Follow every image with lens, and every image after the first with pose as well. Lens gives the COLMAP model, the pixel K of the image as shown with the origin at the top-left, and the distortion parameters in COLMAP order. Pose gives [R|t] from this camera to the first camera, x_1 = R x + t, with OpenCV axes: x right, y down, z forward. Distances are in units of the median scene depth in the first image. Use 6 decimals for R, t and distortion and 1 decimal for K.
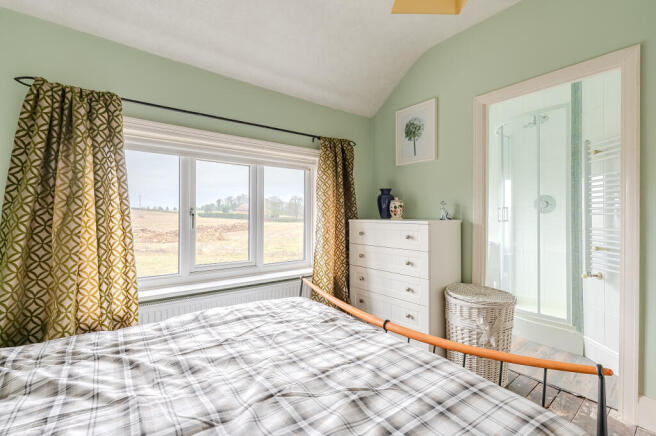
lens RADIAL K [[293.4, 0, 326.5], [0, 293.4, 216.7], [0, 0, 1]] dist [-0.002241, -0.000107]
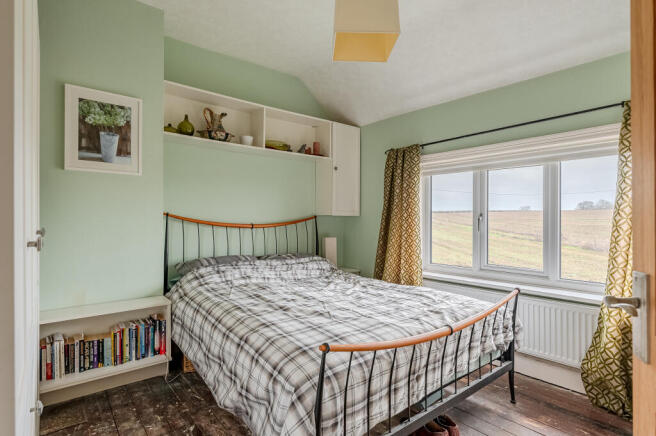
lens RADIAL K [[338.4, 0, 326.9], [0, 338.4, 217.5], [0, 0, 1]] dist [-0.000455, -0.000021]
pose [[0.029799, -0.003453, -0.999550, 1.074728], [-0.008945, 0.999953, -0.003721, -0.003656], [0.999516, 0.009052, 0.029767, 0.438891]]
